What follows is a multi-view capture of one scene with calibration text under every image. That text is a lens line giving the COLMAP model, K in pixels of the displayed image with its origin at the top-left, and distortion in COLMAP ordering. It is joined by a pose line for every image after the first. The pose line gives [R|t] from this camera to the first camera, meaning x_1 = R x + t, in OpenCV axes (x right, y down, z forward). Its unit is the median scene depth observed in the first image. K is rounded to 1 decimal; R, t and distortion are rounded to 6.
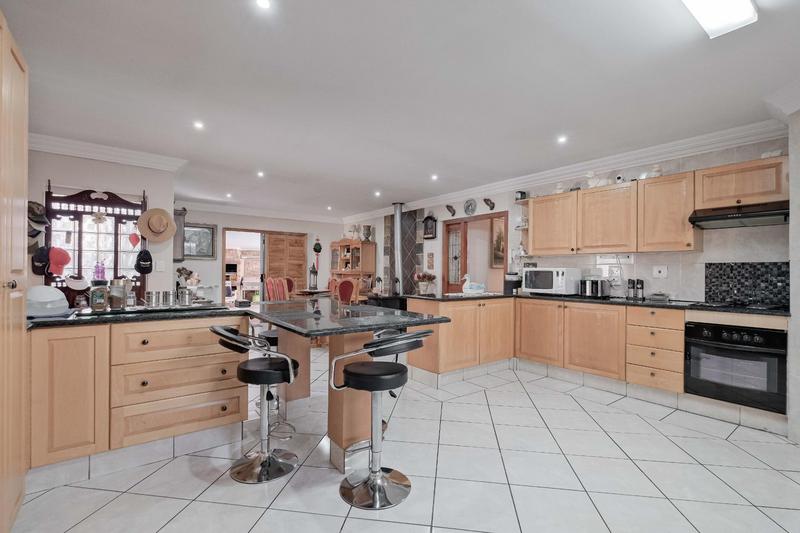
lens RADIAL K [[363.8, 0, 407.5], [0, 363.8, 269.8], [0, 0, 1]] dist [-0.003021, -0.000798]
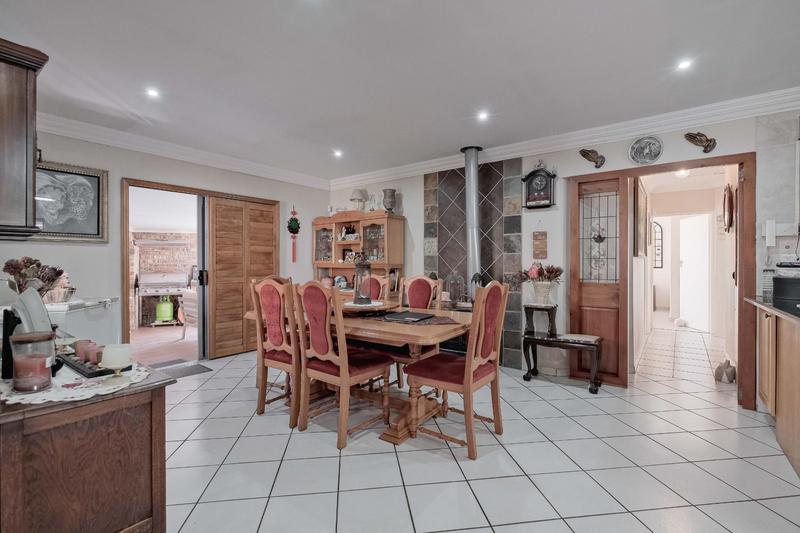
lens RADIAL K [[363.8, 0, 404.2], [0, 363.8, 264.7], [0, 0, 1]] dist [-0.003021, -0.000798]
pose [[0.963852, -0.012552, 0.266143, -0.461890], [0.009352, 0.999868, 0.013289, -0.003285], [-0.266274, -0.010319, 0.963842, 0.721877]]
